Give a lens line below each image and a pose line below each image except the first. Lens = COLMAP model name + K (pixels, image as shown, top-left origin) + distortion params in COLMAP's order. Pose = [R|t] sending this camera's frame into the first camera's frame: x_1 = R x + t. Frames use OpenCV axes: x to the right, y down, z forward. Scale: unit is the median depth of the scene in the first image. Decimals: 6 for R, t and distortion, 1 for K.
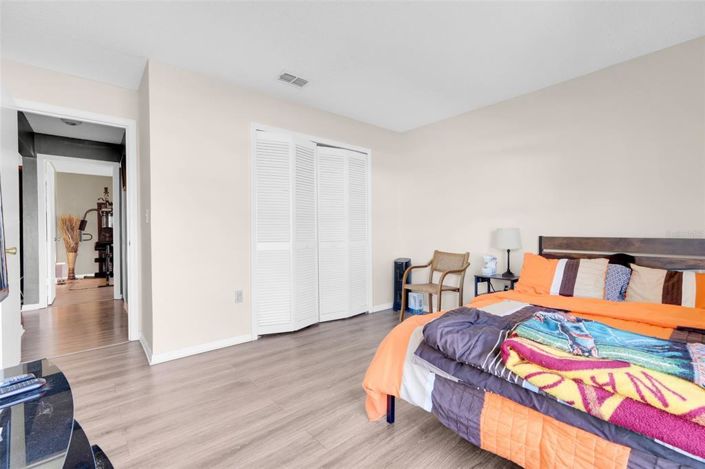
lens RADIAL K [[305.7, 0, 352.7], [0, 305.7, 232.5], [0, 0, 1]] dist [-0.000727, -0.000033]
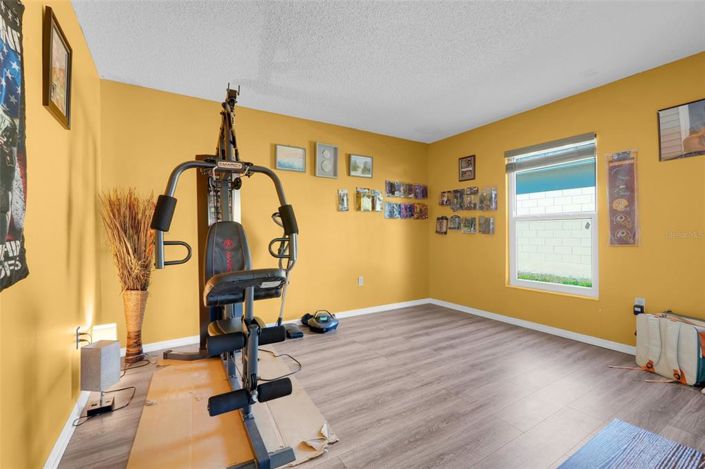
lens RADIAL K [[305.7, 0, 351.8], [0, 305.7, 234.3], [0, 0, 1]] dist [-0.000727, -0.000033]
pose [[0.989715, -0.007530, -0.142856, -0.610237], [0.006336, 0.999941, -0.008807, 0.001258], [0.142914, 0.007811, 0.989704, 0.675630]]
